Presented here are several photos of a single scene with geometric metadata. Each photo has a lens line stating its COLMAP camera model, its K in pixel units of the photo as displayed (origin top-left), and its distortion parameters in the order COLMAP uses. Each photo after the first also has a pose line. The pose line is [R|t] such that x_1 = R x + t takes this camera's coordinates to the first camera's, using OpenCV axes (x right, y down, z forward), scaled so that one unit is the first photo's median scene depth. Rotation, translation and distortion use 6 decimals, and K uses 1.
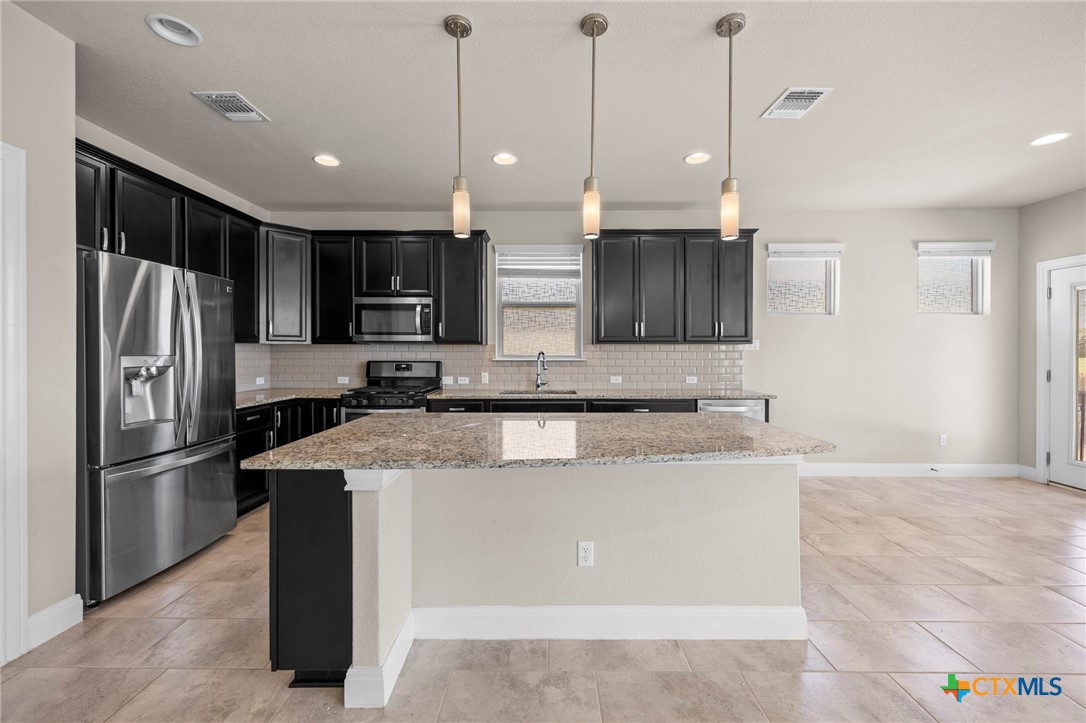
lens RADIAL K [[423.6, 0, 544.1], [0, 423.6, 364.0], [0, 0, 1]] dist [-0.001680, -0.000257]
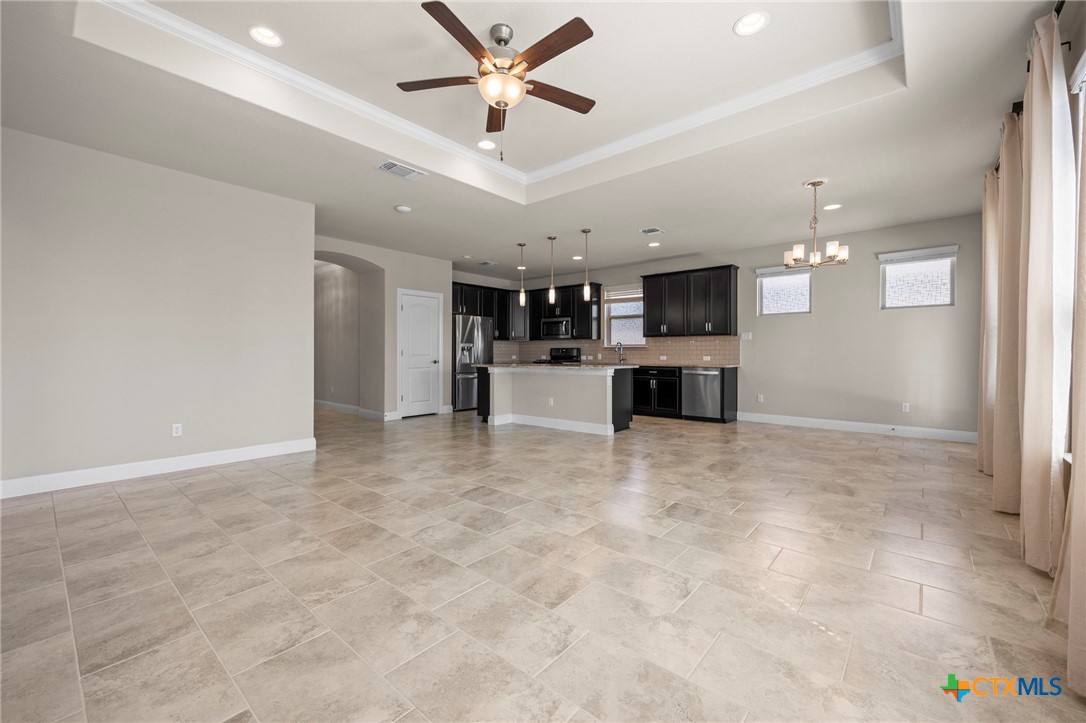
lens RADIAL K [[435.6, 0, 543.7], [0, 435.6, 358.6], [0, 0, 1]] dist [0.001663, 0.000006]
pose [[0.764147, 0.009110, -0.644978, 0.969625], [-0.008576, 0.999955, 0.003963, 0.038434], [0.644985, 0.002503, 0.764191, -0.694749]]
